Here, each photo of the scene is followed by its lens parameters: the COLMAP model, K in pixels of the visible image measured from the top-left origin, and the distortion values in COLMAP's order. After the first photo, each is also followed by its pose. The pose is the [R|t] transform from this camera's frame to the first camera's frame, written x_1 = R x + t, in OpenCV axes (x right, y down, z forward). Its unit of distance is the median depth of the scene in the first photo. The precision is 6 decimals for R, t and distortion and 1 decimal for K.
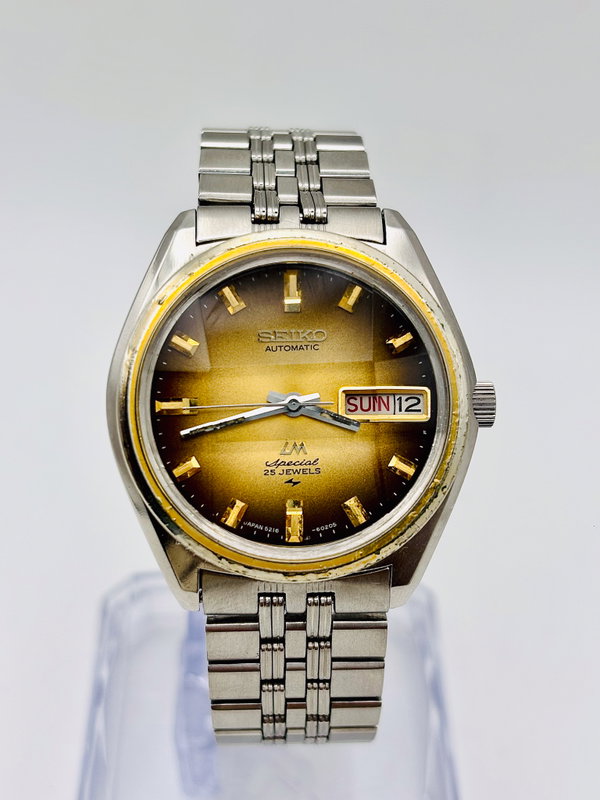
lens RADIAL K [[1265.3, 0, 300.0], [0, 1265.3, 400.0], [0, 0, 1]] dist [0.110575, -0.151319]
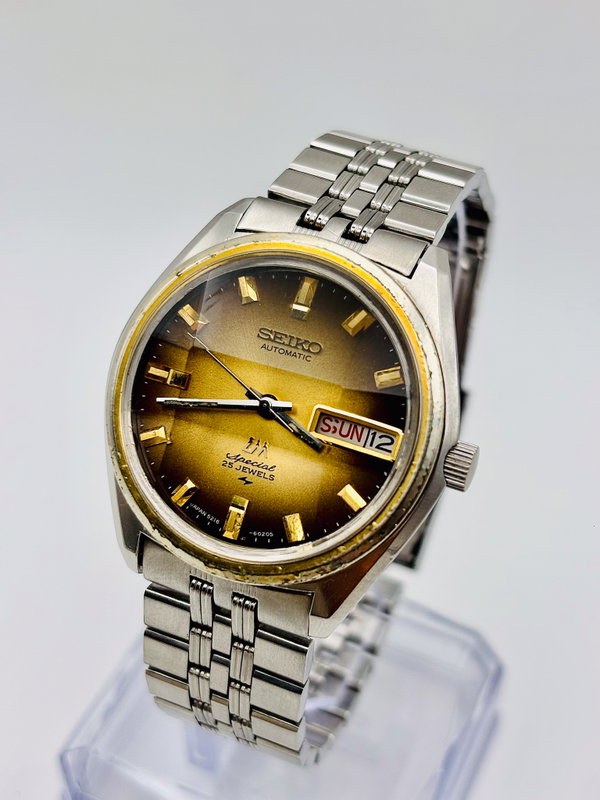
lens RADIAL K [[1265.3, 0, 300.0], [0, 1265.3, 400.0], [0, 0, 1]] dist [0.110575, -0.151319]
pose [[0.906914, 0.288283, -0.307244, 0.318548], [-0.291517, 0.955873, 0.036394, -0.044557], [0.304178, 0.056561, 0.950934, 0.053641]]
